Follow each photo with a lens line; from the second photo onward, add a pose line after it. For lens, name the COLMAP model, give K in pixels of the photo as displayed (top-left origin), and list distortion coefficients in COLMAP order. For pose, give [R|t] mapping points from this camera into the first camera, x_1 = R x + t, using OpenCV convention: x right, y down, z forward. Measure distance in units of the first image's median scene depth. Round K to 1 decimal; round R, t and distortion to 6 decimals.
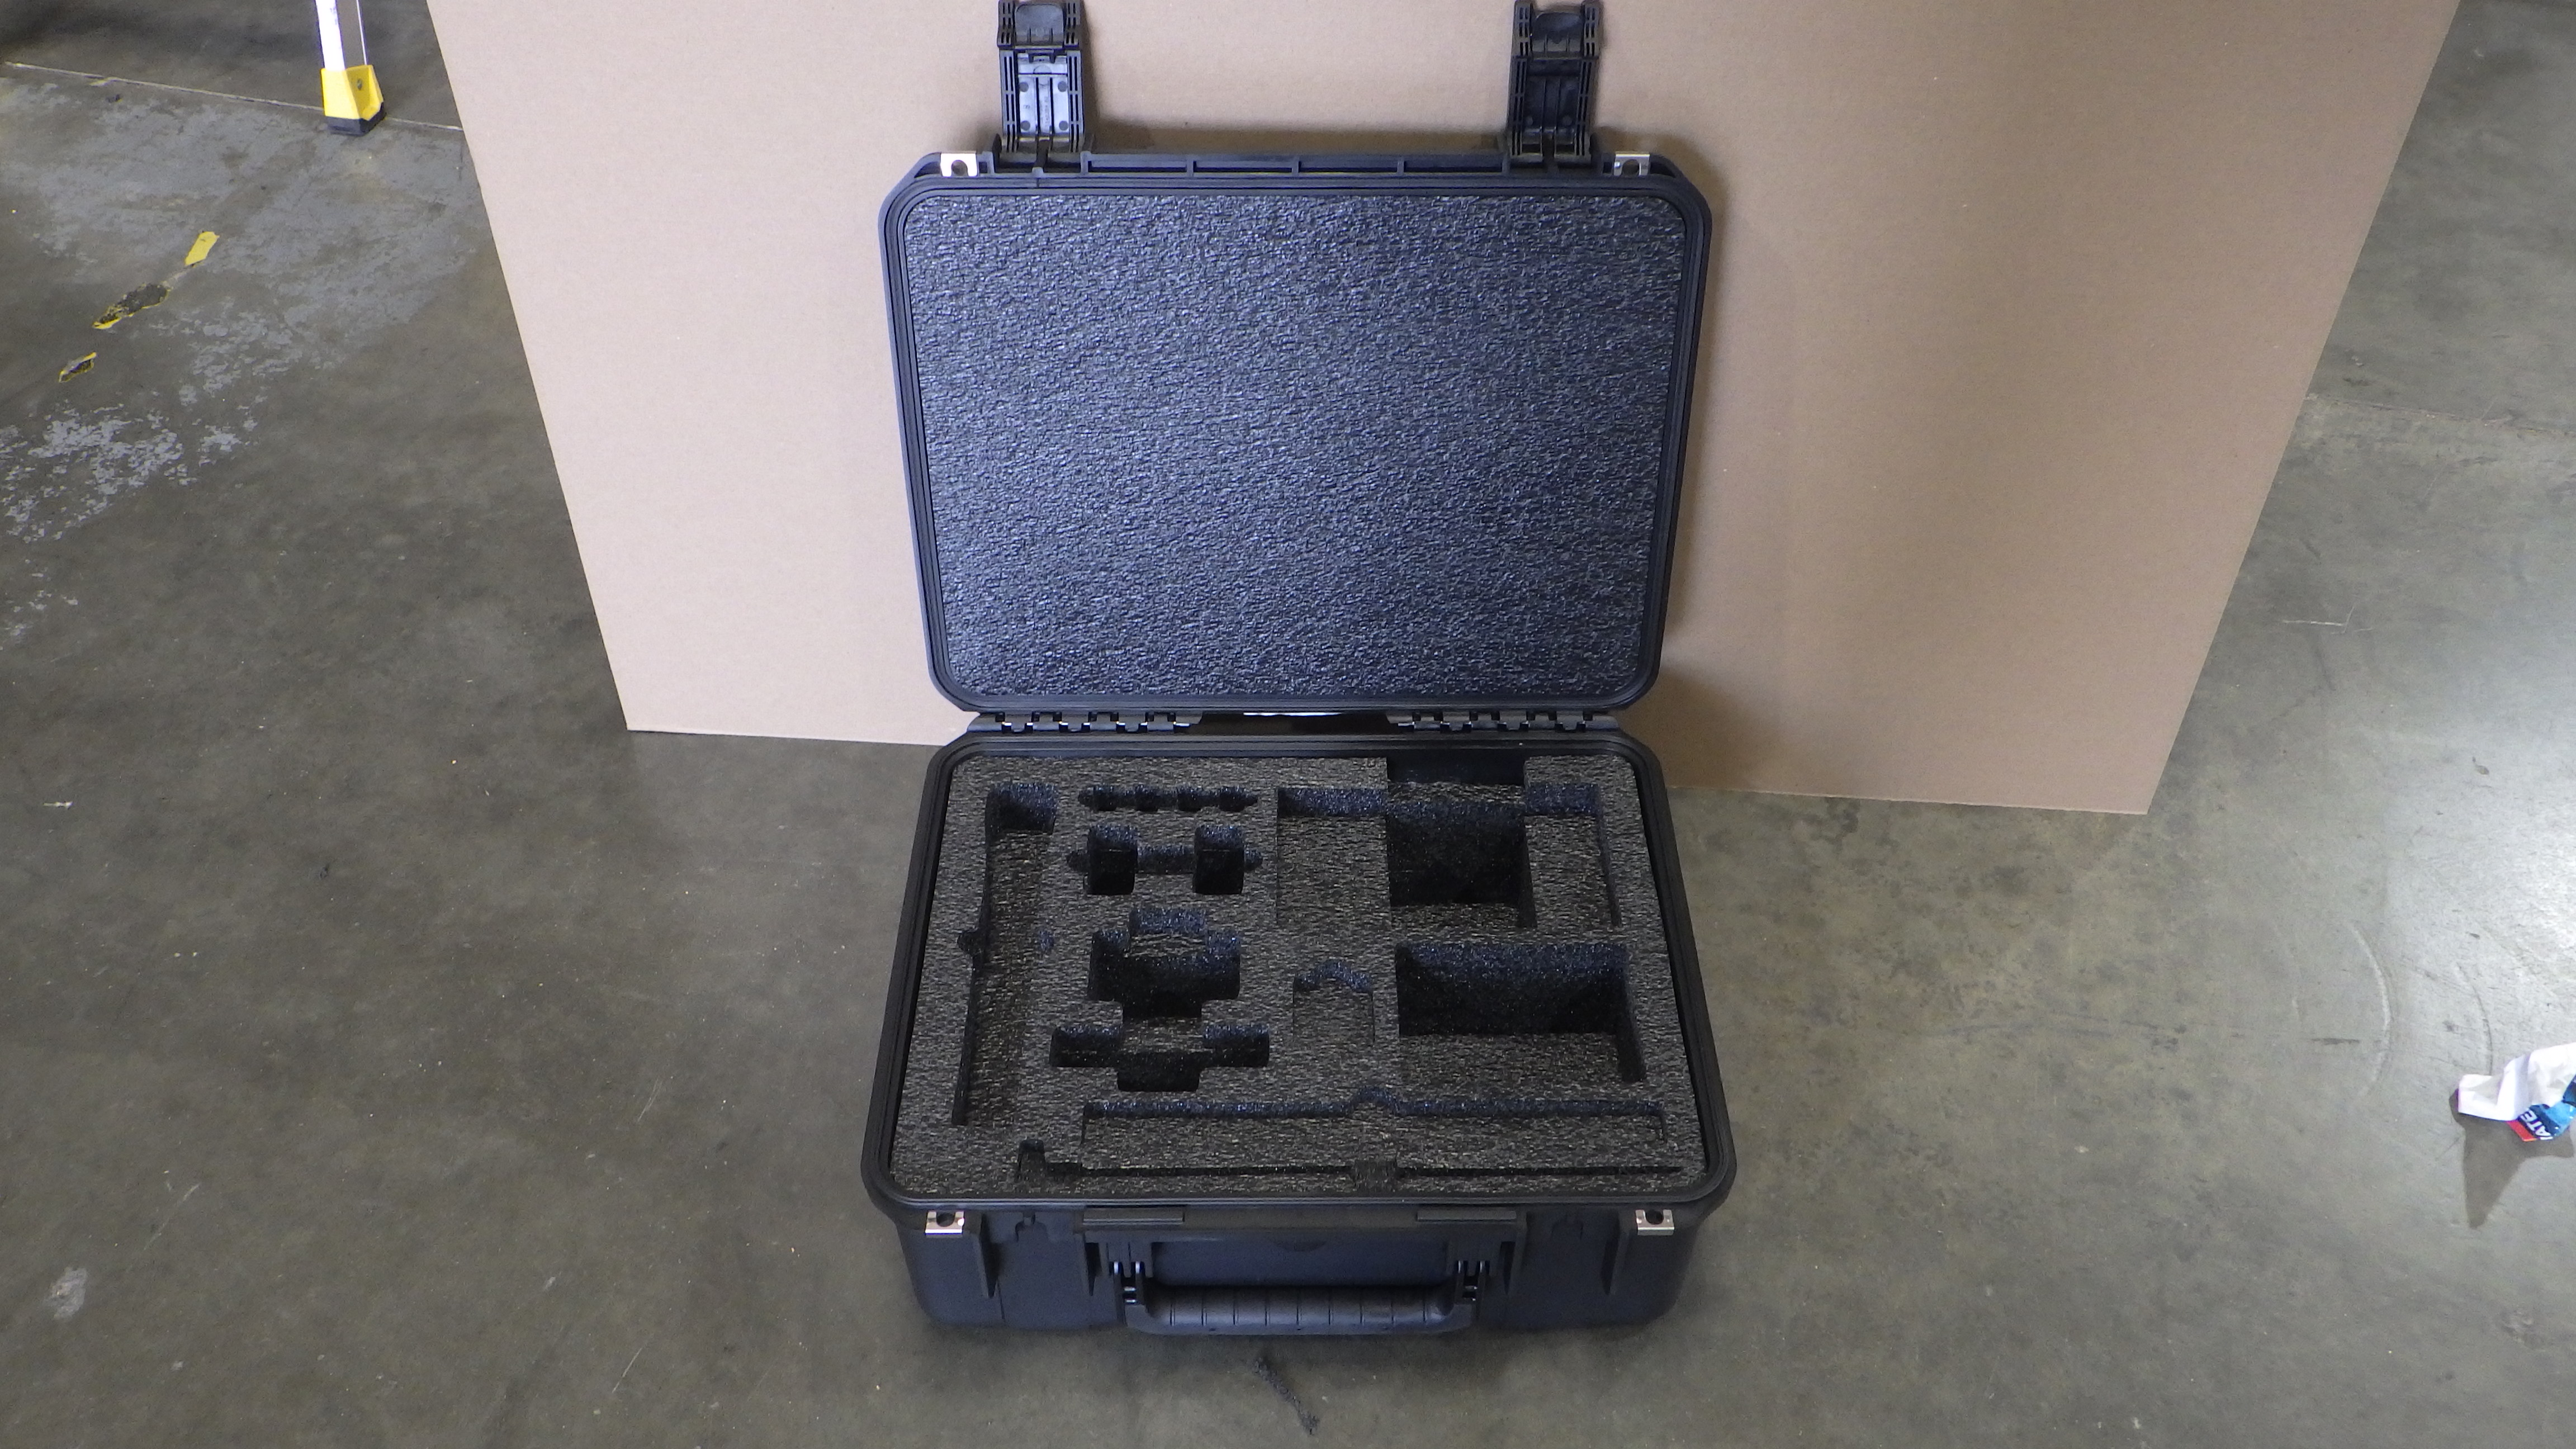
lens RADIAL K [[2135.8, 0, 1288.6], [0, 2135.8, 714.7], [0, 0, 1]] dist [0.003522, -0.007890]
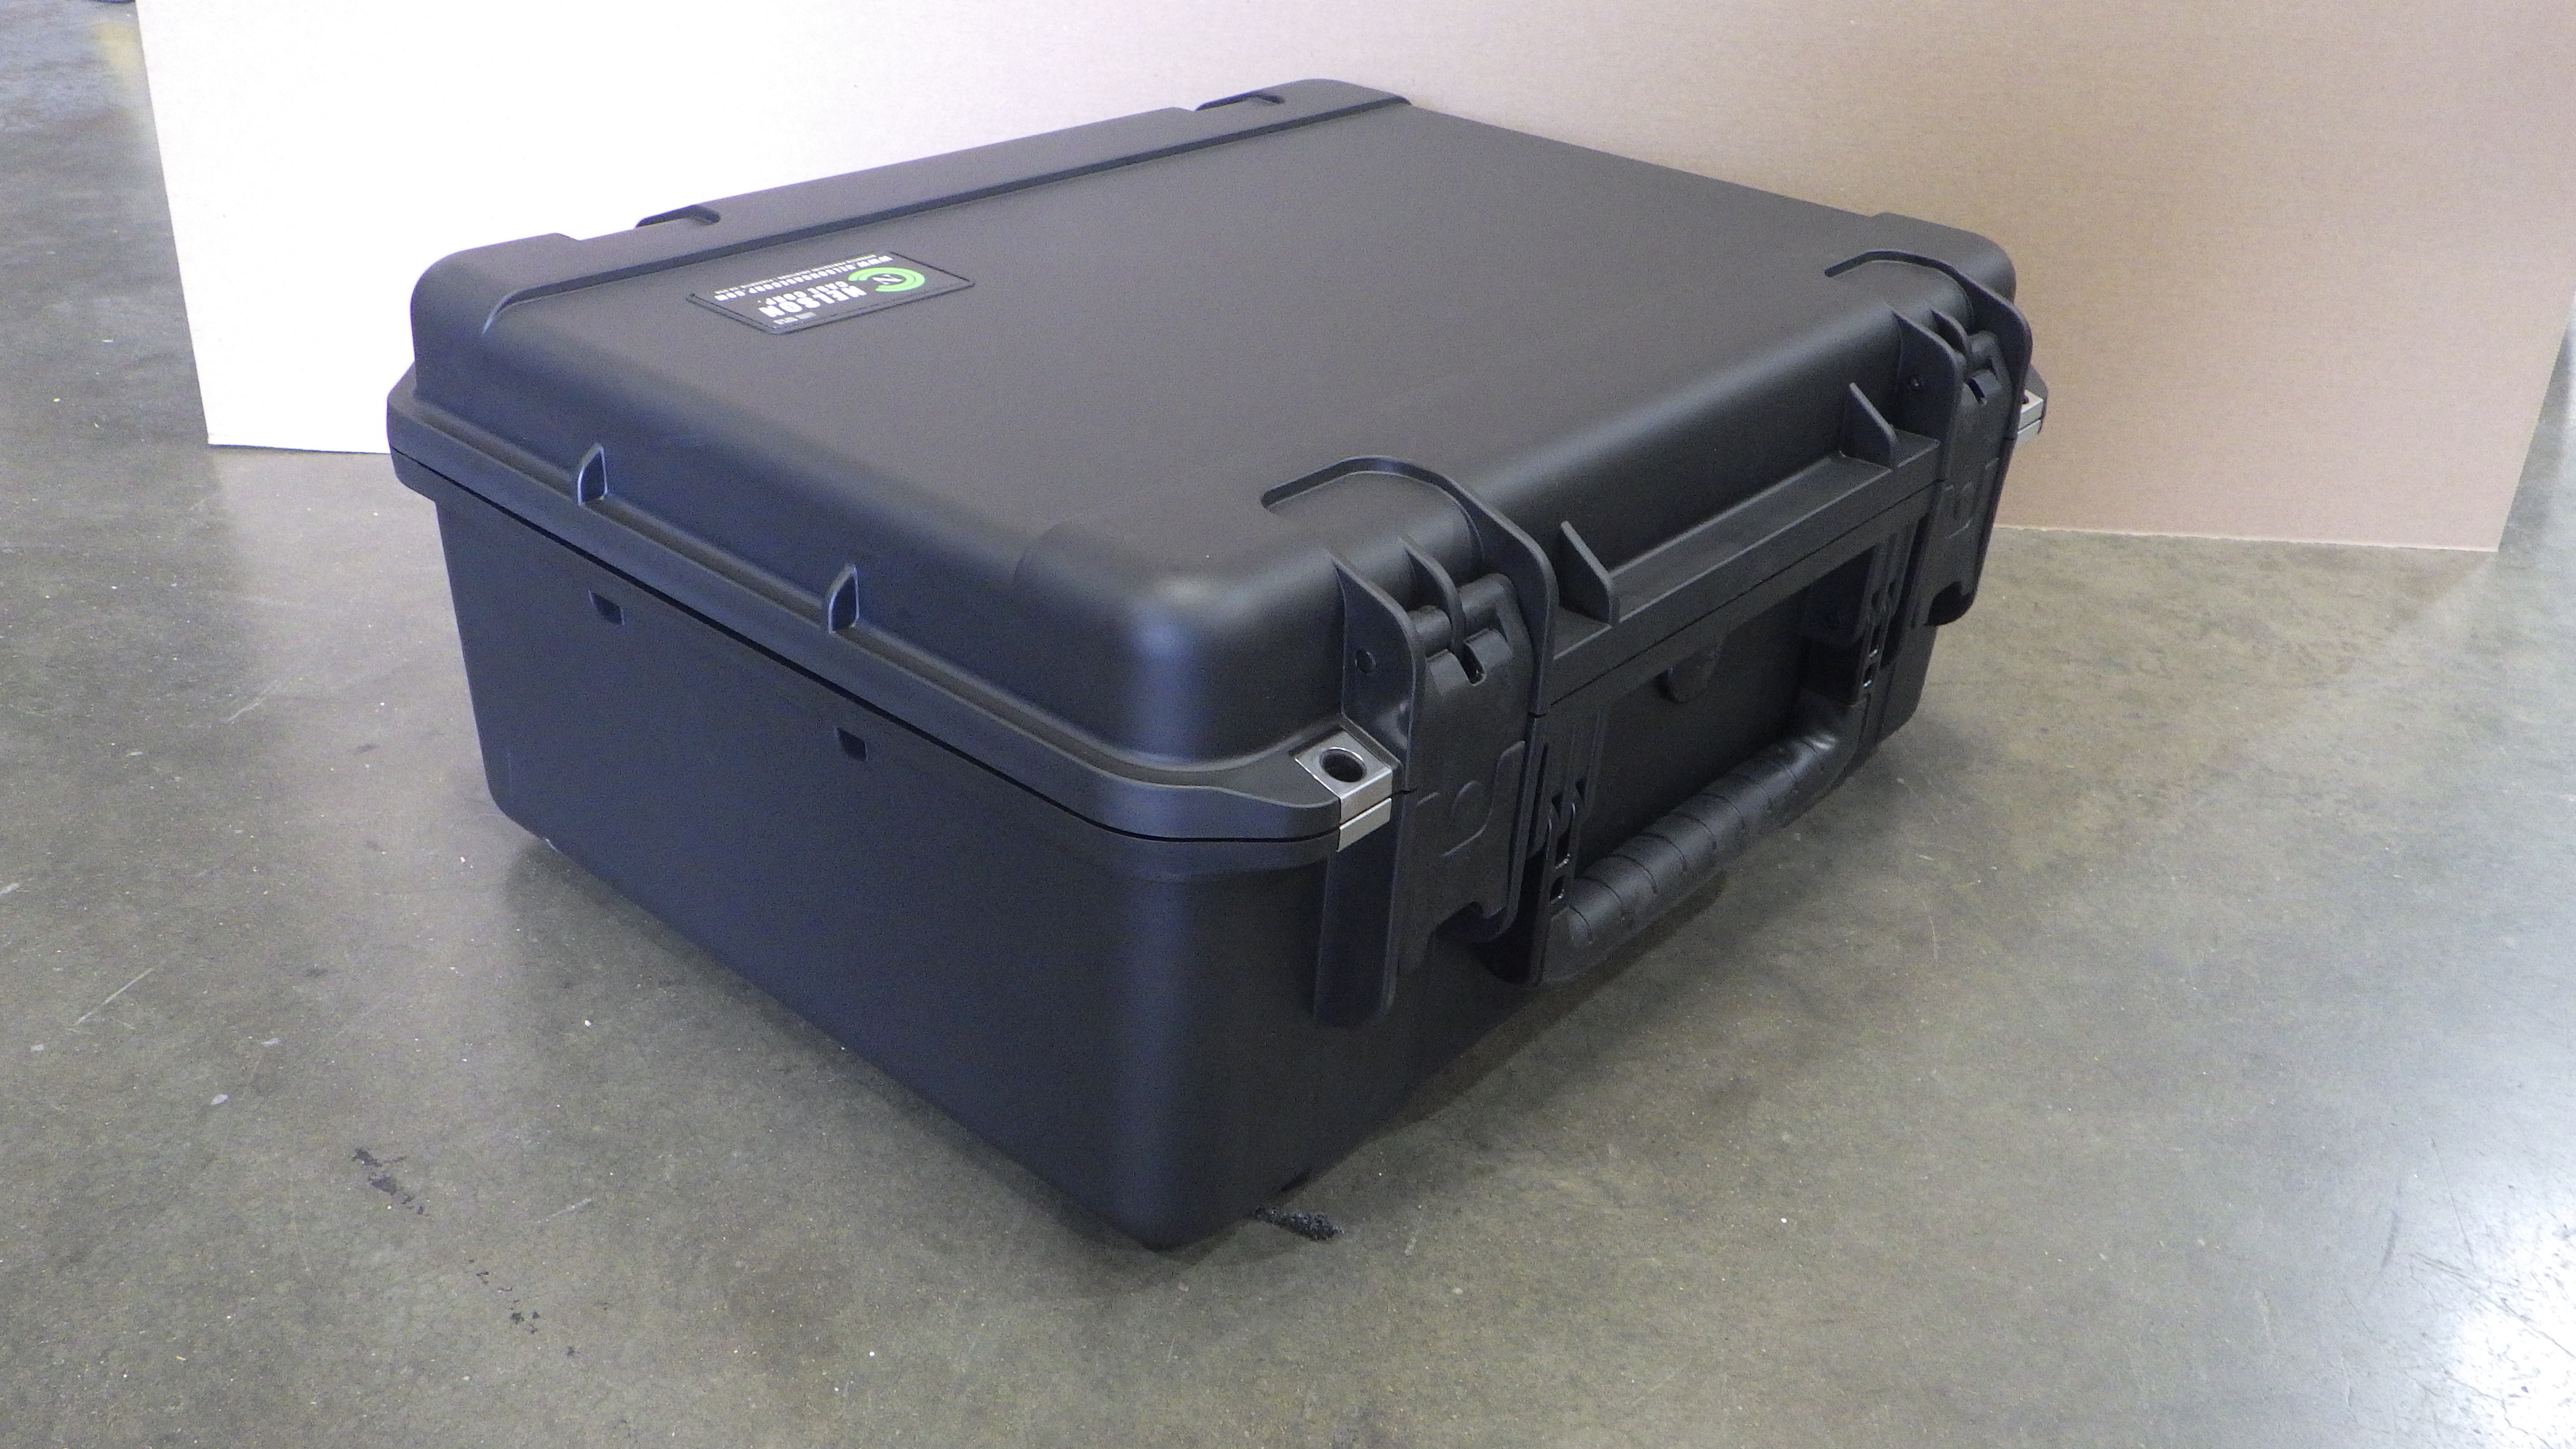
lens RADIAL K [[2135.8, 0, 1288.6], [0, 2135.8, 714.7], [0, 0, 1]] dist [0.003522, -0.007890]
pose [[0.998012, 0.021915, 0.059098, -0.042872], [-0.006438, 0.968151, -0.250283, 0.326089], [-0.062701, 0.249405, 0.966367, 0.391388]]
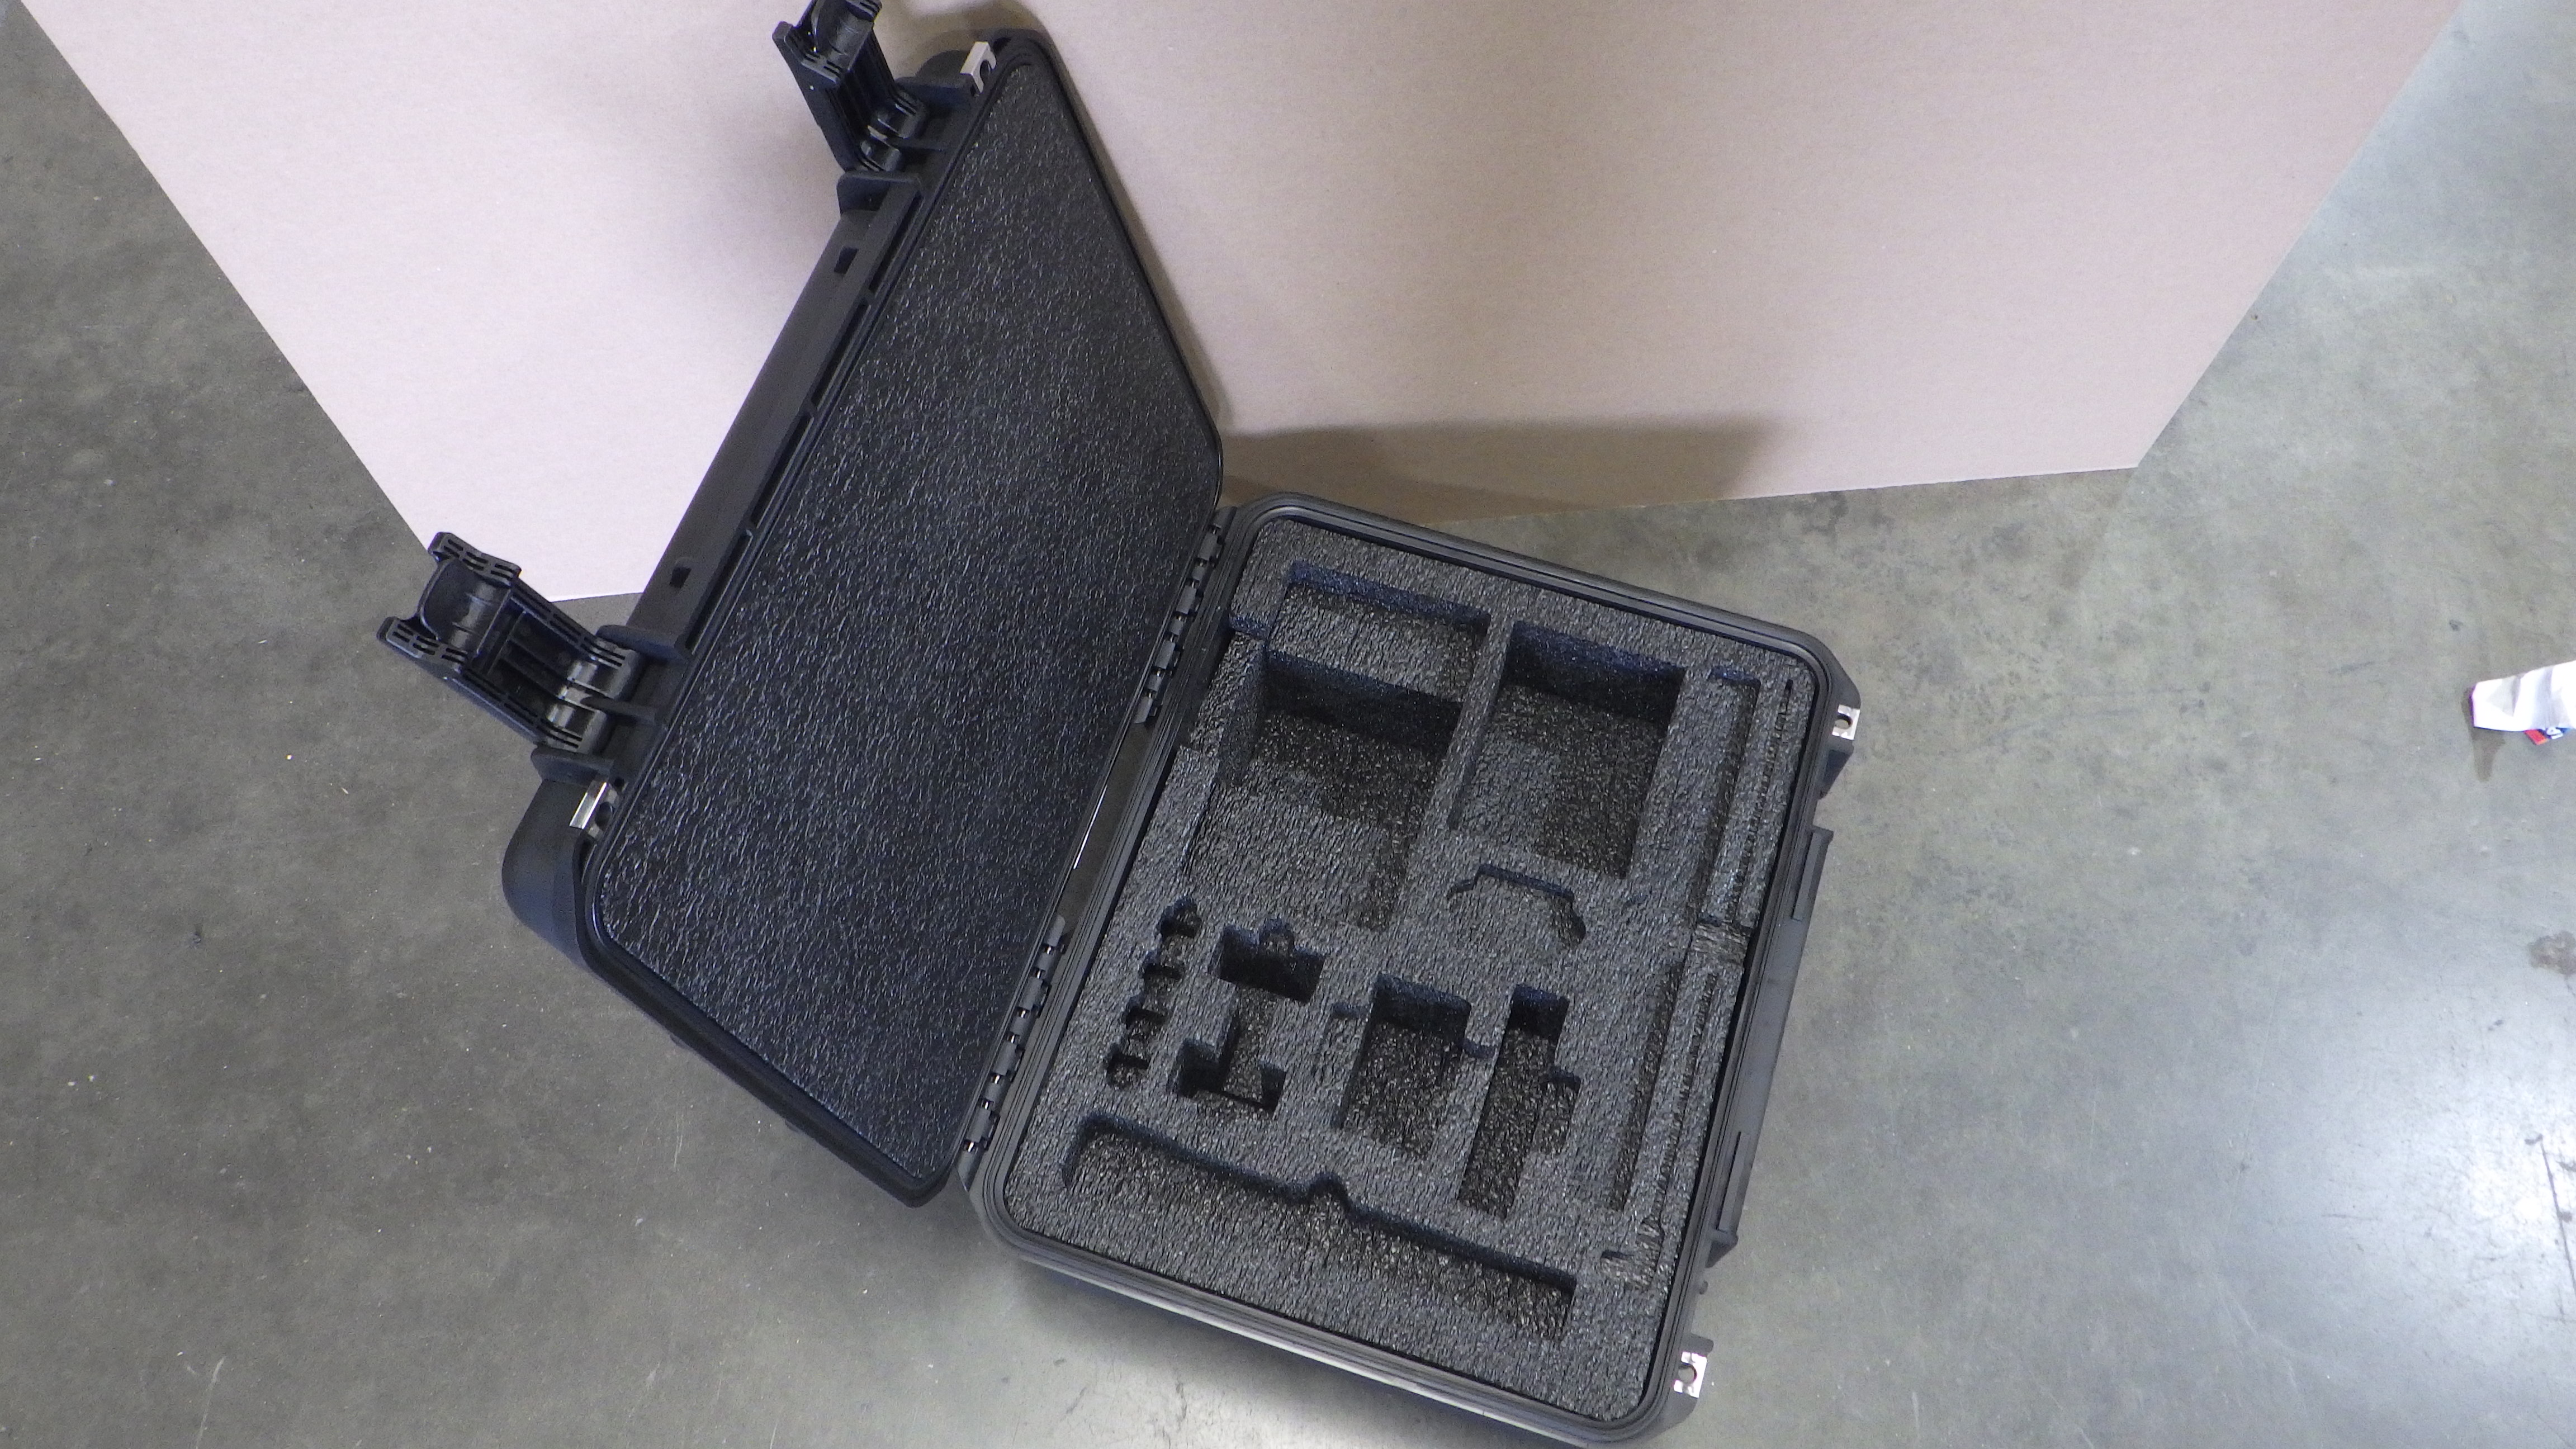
lens RADIAL K [[2135.8, 0, 1288.6], [0, 2135.8, 714.7], [0, 0, 1]] dist [0.003522, -0.007890]
pose [[0.314823, -0.857152, 0.407648, -0.283291], [0.649624, 0.507719, 0.565871, -0.447873], [-0.692008, 0.086669, 0.716668, 0.341756]]
